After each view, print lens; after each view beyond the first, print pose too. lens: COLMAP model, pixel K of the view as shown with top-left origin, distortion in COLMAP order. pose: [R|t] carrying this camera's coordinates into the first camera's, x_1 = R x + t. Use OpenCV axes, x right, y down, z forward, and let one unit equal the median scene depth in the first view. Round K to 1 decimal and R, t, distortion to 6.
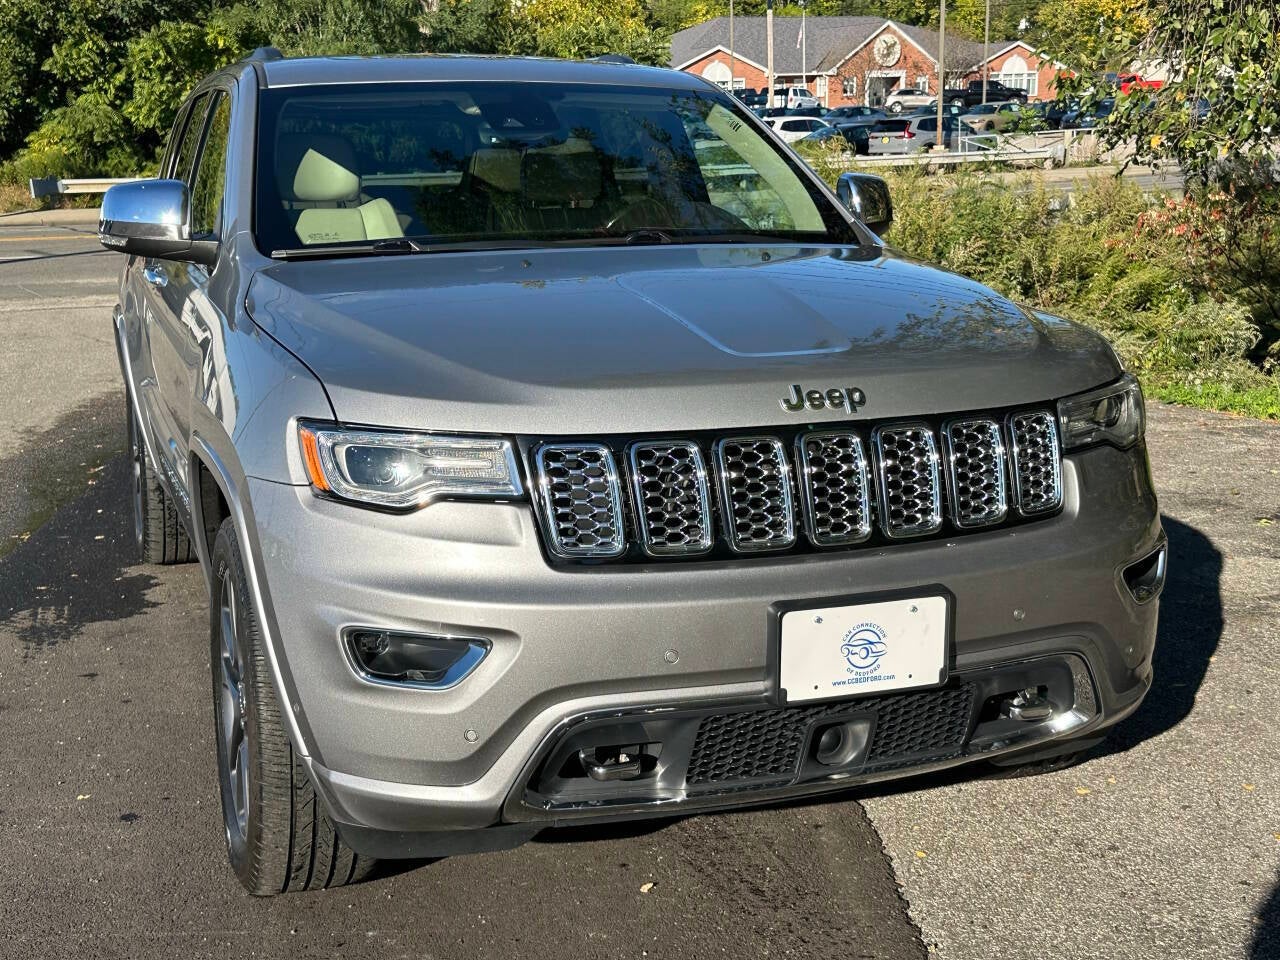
lens RADIAL K [[1643.7, 0, 631.0], [0, 1643.7, 468.3], [0, 0, 1]] dist [0.082673, 0.000000]
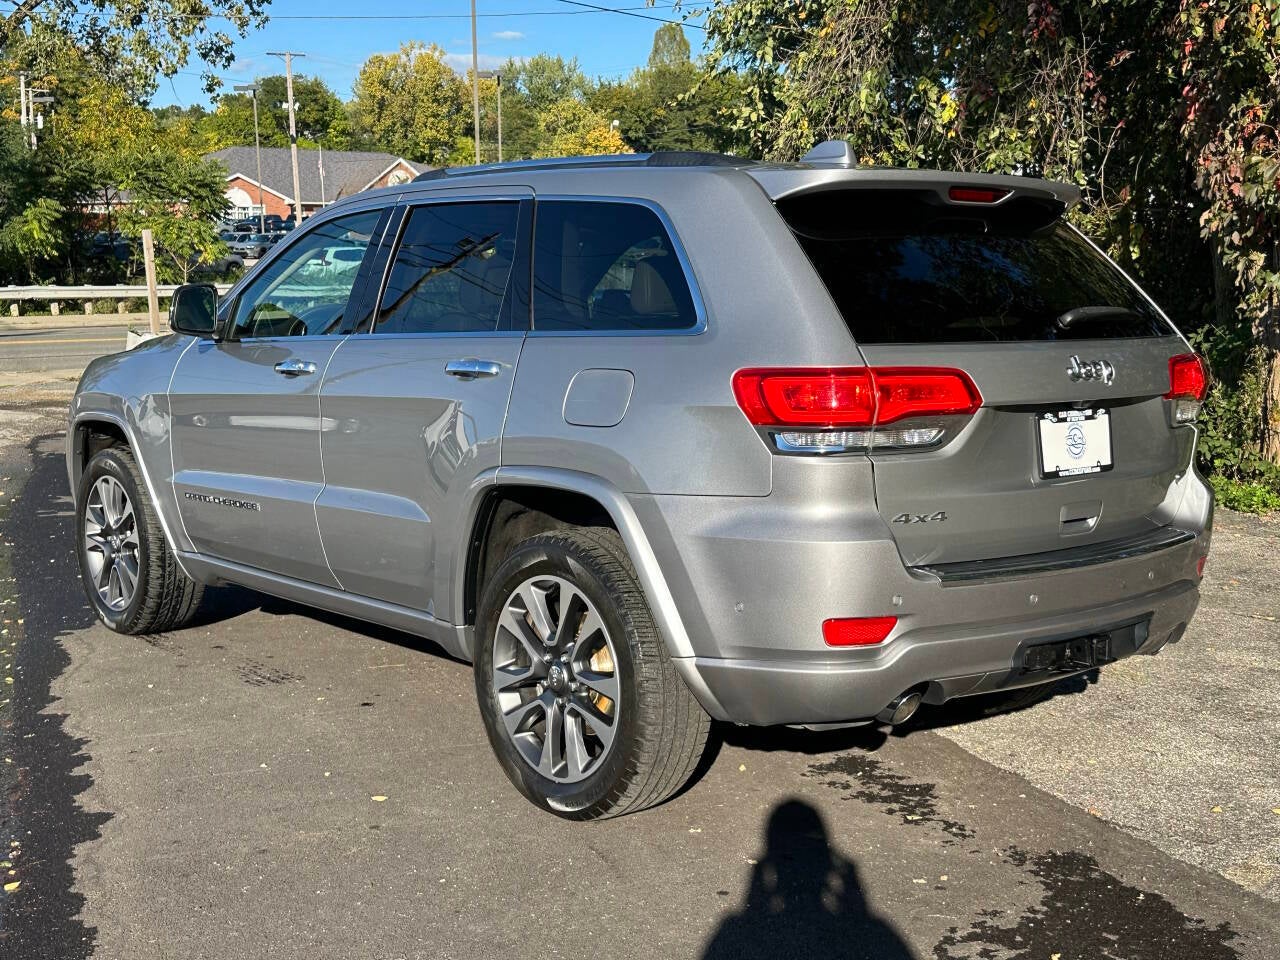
lens RADIAL K [[1567.3, 0, 635.2], [0, 1567.3, 483.3], [0, 0, 1]] dist [0.106489, 0.000000]
pose [[0.952551, -0.031567, 0.302737, -0.057491], [0.049460, 0.997441, -0.051618, 0.009782], [-0.300333, 0.064142, 0.951675, -0.046399]]
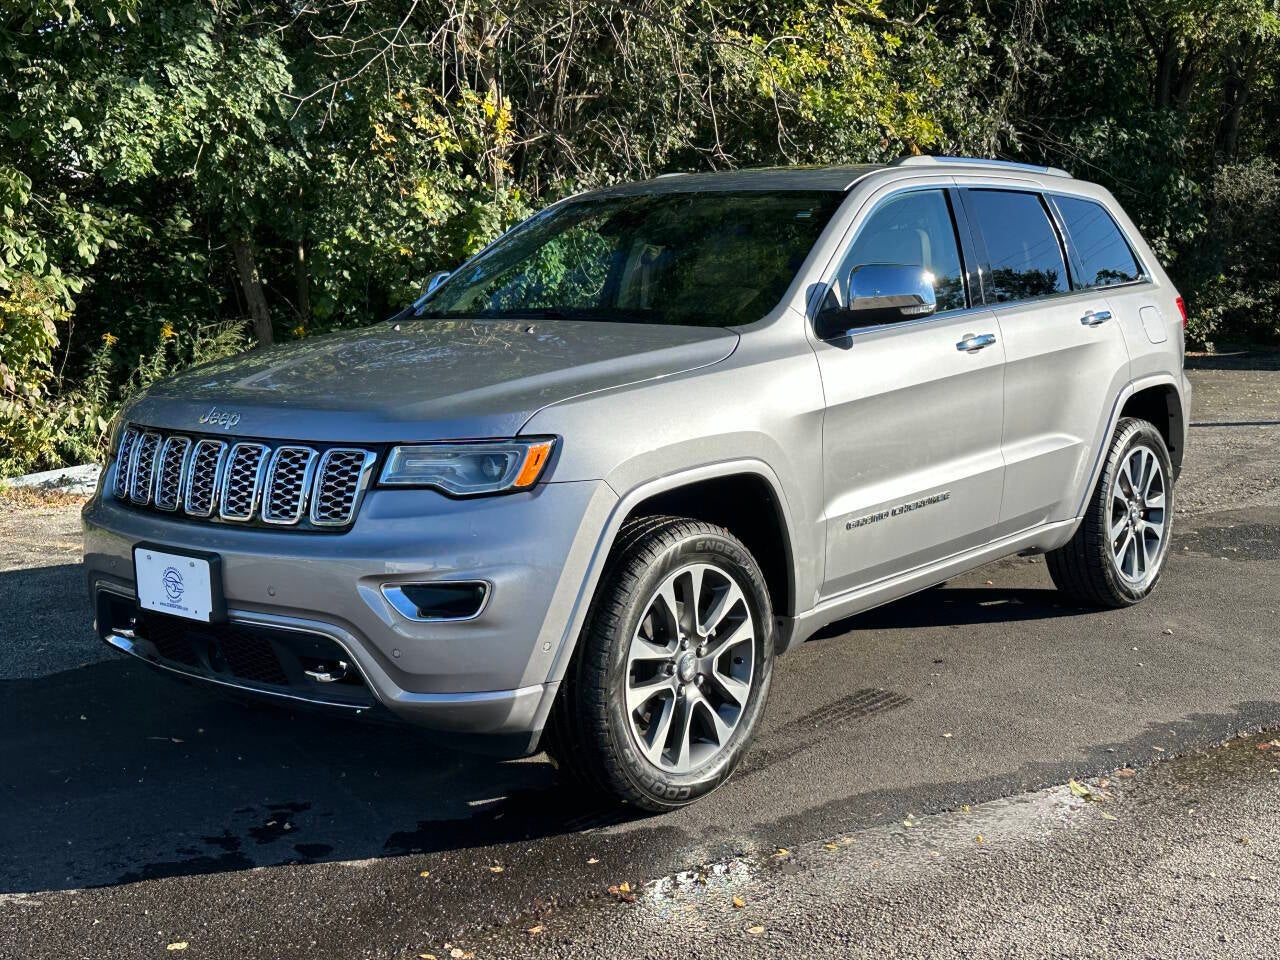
lens RADIAL K [[1567.3, 0, 657.6], [0, 1567.3, 482.6], [0, 0, 1]] dist [0.106489, 0.000000]
pose [[0.470327, 0.114309, -0.875058, 0.143436], [-0.158083, 0.986450, 0.043894, -0.010375], [0.868218, 0.117687, 0.482024, 0.060261]]
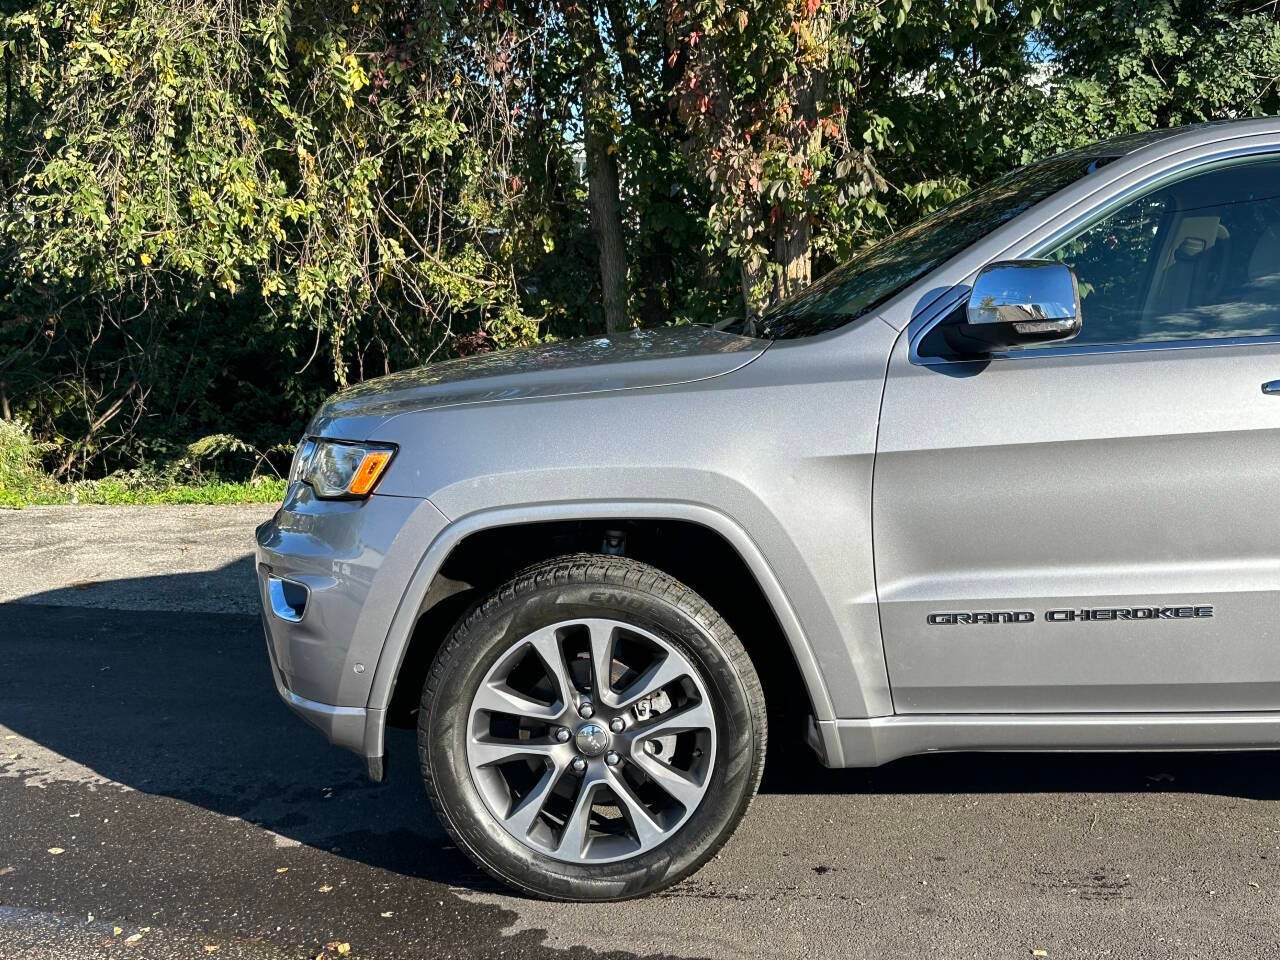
lens RADIAL K [[1567.3, 0, 626.4], [0, 1567.3, 471.7], [0, 0, 1]] dist [0.106489, 0.000000]
pose [[-0.413785, 0.107897, -0.903958, 0.127923], [-0.172132, 0.965768, 0.194068, -0.030361], [0.893953, 0.235903, -0.381048, 0.170510]]
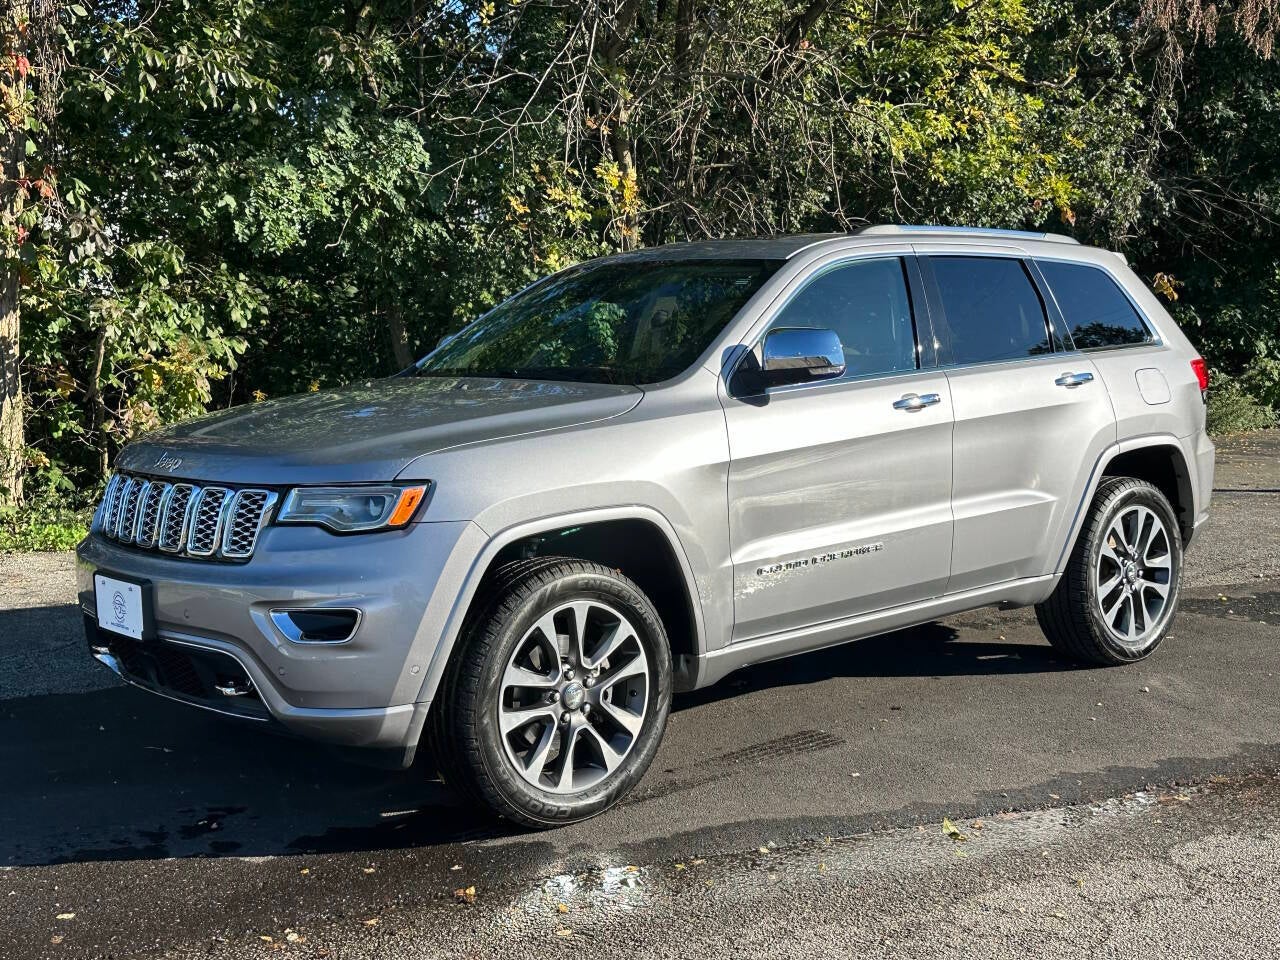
lens RADIAL K [[1567.3, 0, 648.6], [0, 1567.3, 481.0], [0, 0, 1]] dist [0.106489, 0.000000]
pose [[0.323867, 0.086247, -0.942163, 0.167355], [-0.169713, 0.984979, 0.031828, -0.014922], [0.930756, 0.149589, 0.333640, 0.084040]]
